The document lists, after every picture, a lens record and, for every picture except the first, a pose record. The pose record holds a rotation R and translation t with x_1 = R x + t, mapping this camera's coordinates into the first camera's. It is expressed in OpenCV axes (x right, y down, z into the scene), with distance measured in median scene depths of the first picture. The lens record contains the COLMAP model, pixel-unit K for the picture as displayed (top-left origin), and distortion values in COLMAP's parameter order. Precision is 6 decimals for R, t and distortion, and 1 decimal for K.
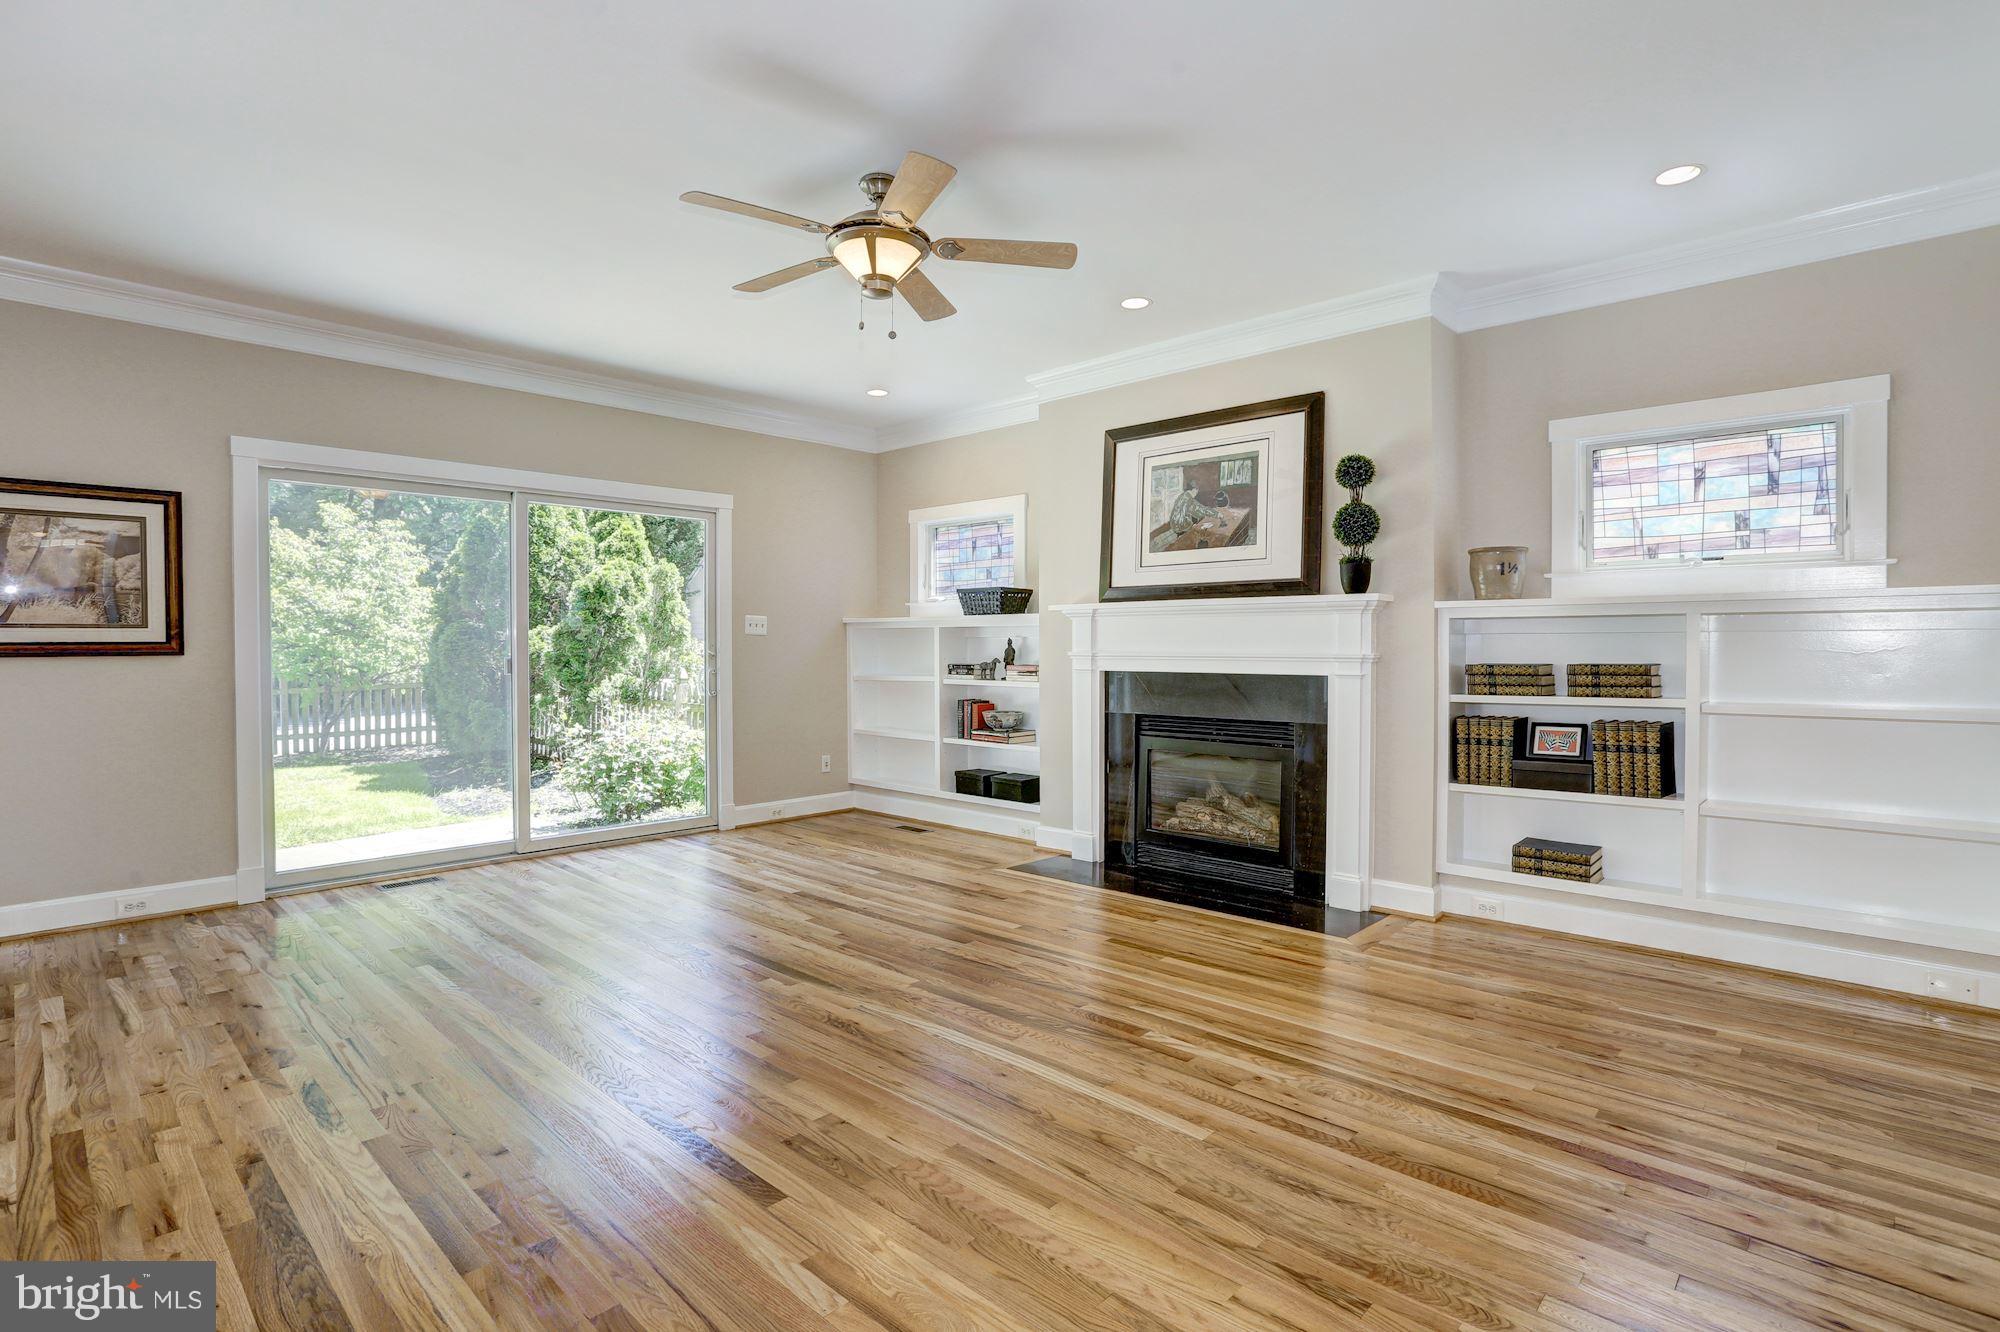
lens RADIAL K [[949.8, 0, 999.1], [0, 949.8, 659.2], [0, 0, 1]] dist [-0.030179, 0.001617]
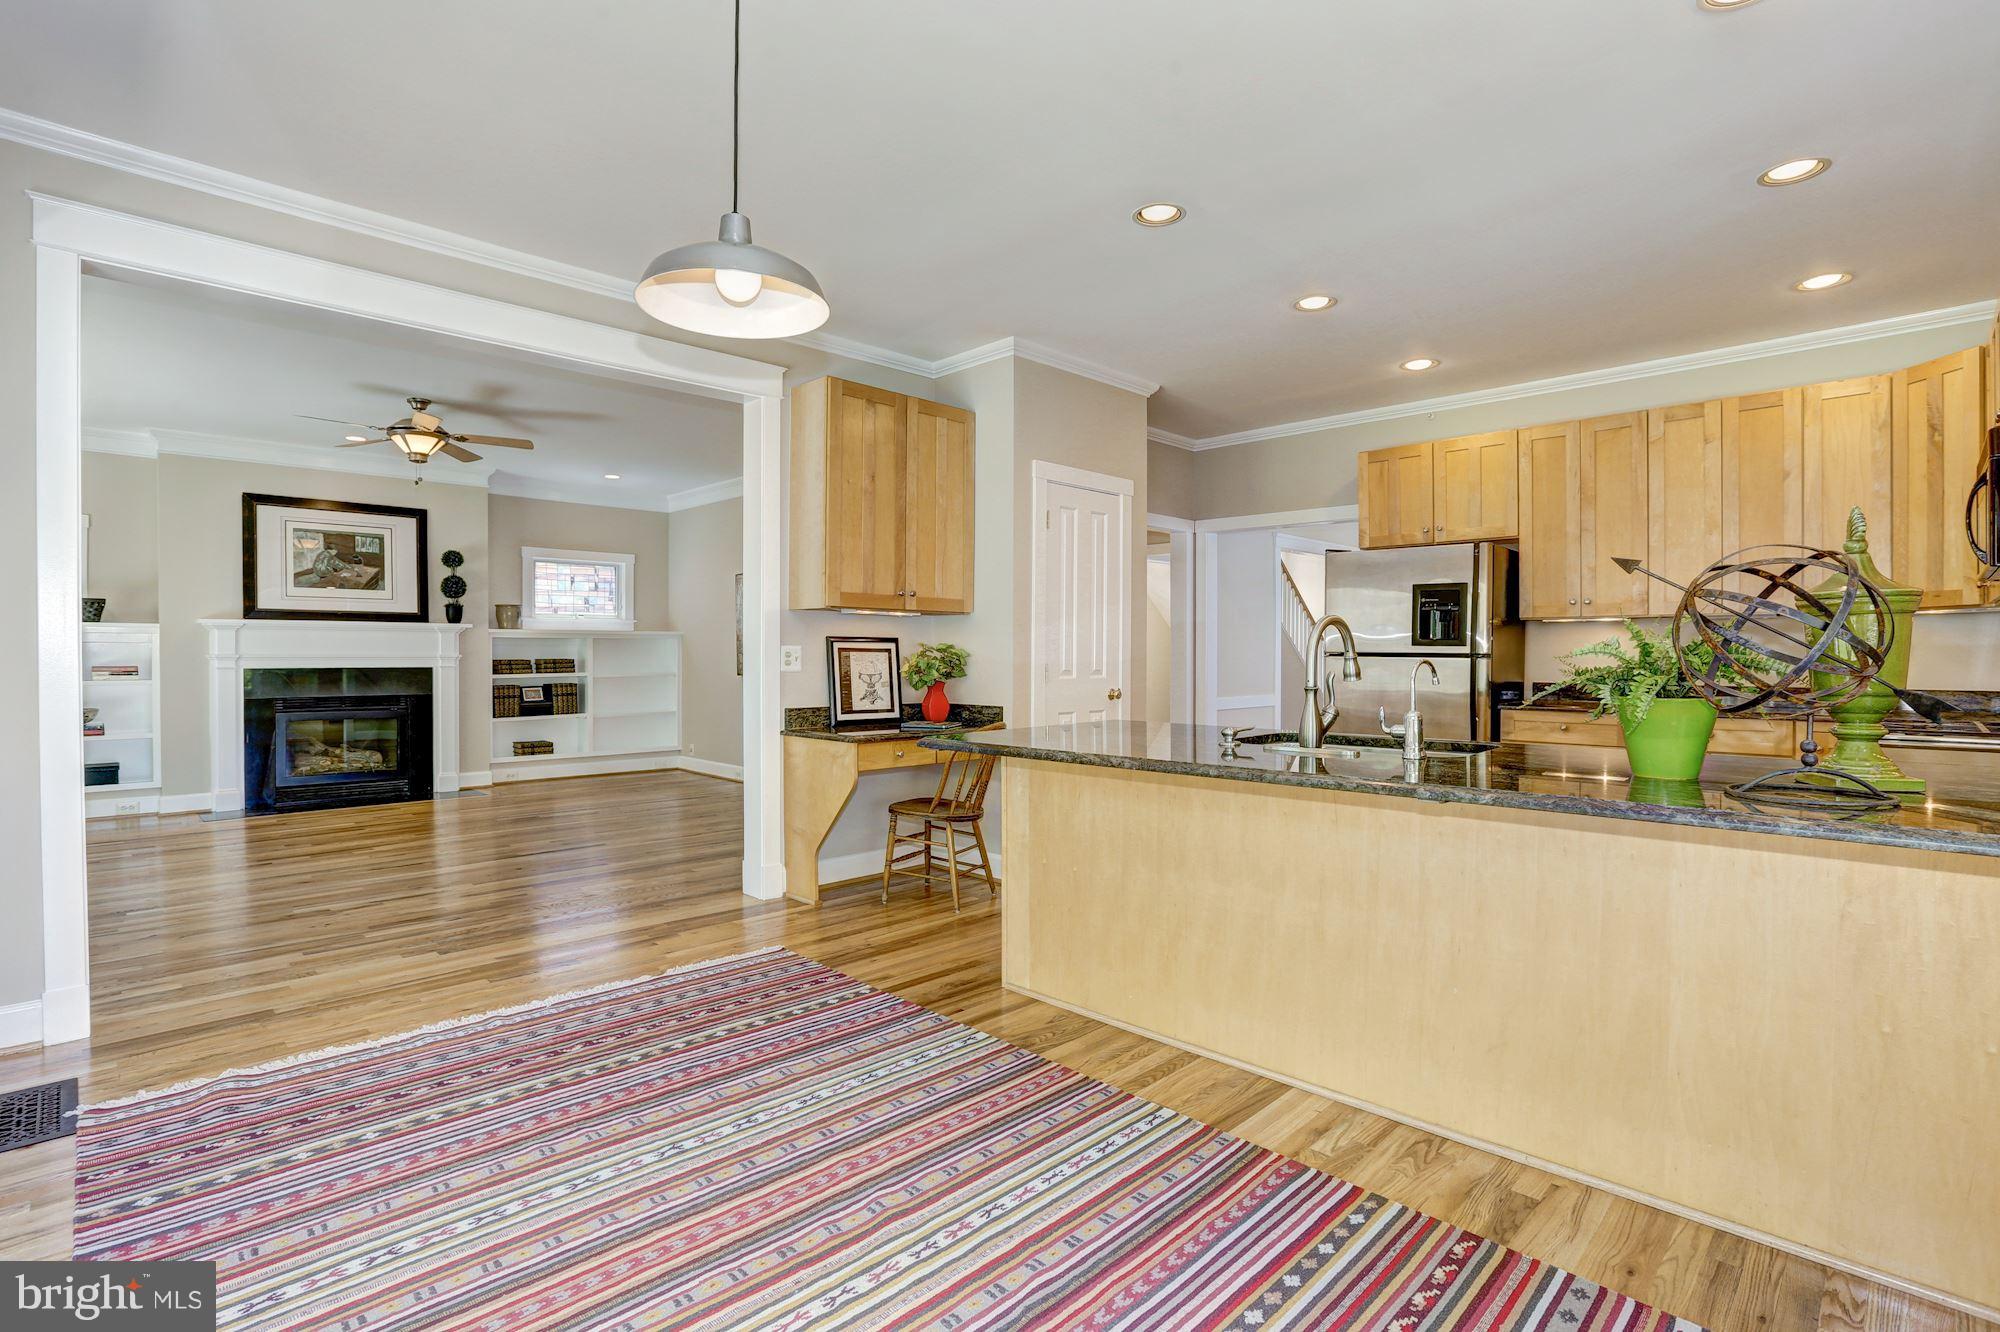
lens RADIAL K [[949.8, 0, 999.0], [0, 949.8, 661.3], [0, 0, 1]] dist [-0.030179, 0.001617]
pose [[0.048097, -0.009751, 0.998795, -1.413538], [0.007402, 0.999928, 0.009406, -0.002933], [-0.998815, 0.006941, 0.048165, -0.179731]]
